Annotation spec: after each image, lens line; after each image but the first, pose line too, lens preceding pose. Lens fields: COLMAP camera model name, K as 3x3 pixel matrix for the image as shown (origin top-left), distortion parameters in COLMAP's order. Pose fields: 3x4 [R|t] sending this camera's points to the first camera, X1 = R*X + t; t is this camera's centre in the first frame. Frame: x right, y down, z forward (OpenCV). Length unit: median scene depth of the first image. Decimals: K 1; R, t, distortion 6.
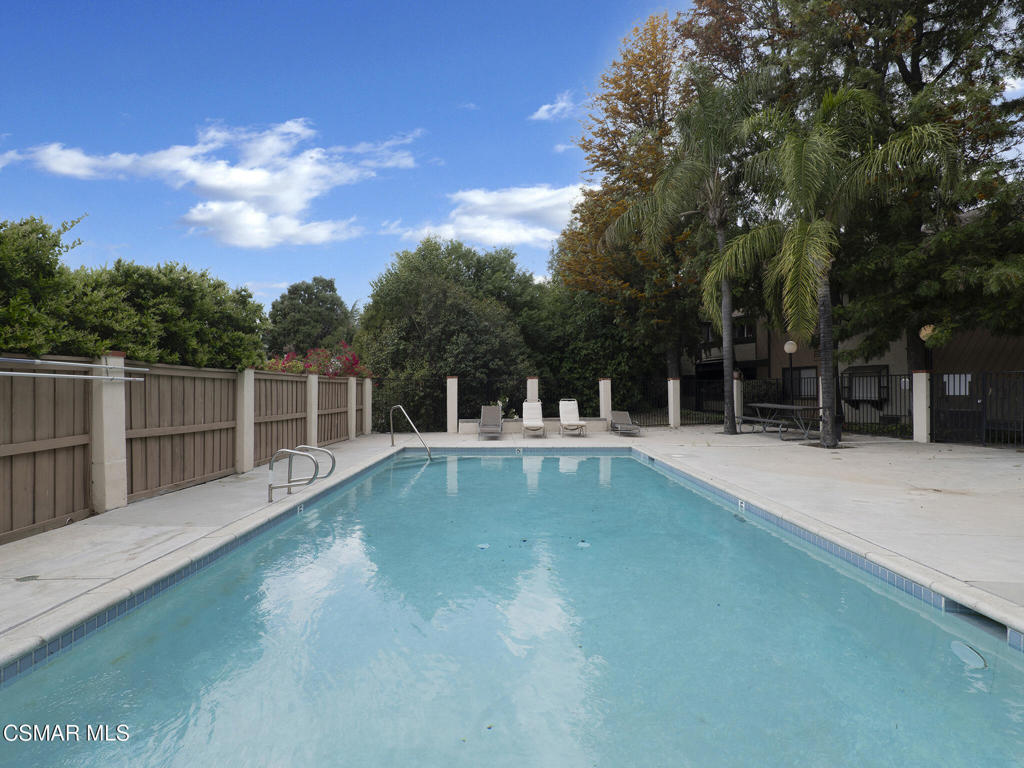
lens RADIAL K [[491.0, 0, 513.3], [0, 491.0, 391.1], [0, 0, 1]] dist [-0.019487, 0.000483]
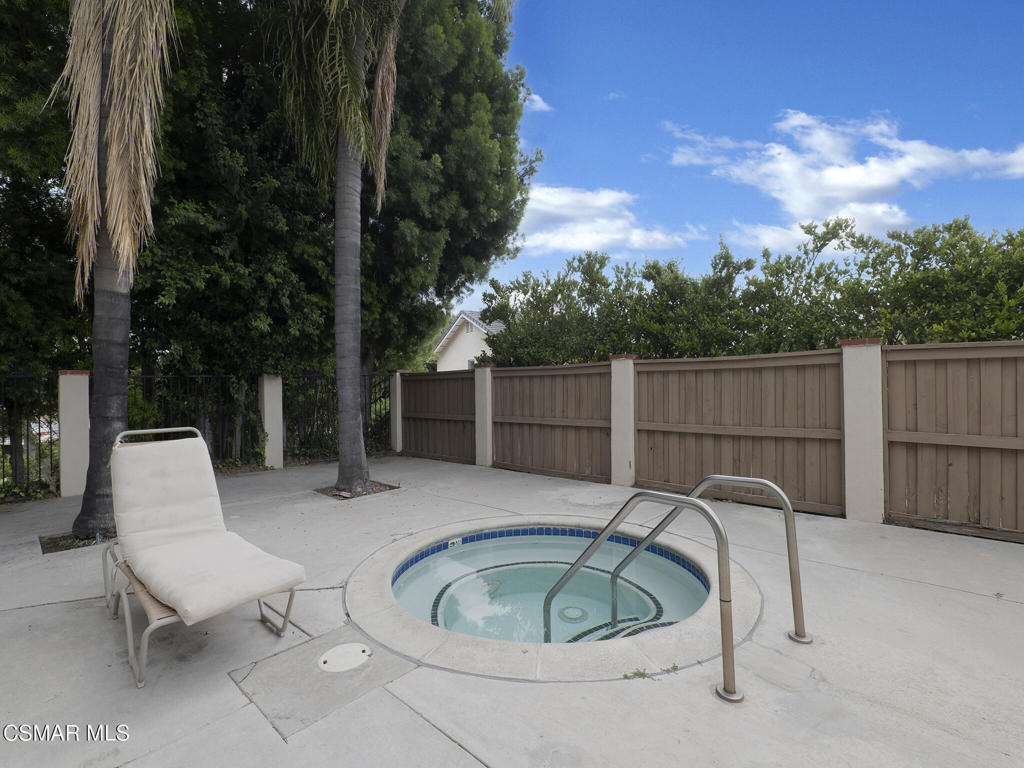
lens RADIAL K [[491.0, 0, 513.3], [0, 491.0, 391.1], [0, 0, 1]] dist [-0.019487, 0.000483]
pose [[-0.506525, 0.020673, -0.861978, 0.258386], [0.010807, 0.999786, 0.017627, -0.008563], [0.862158, -0.000387, -0.506640, 1.022455]]
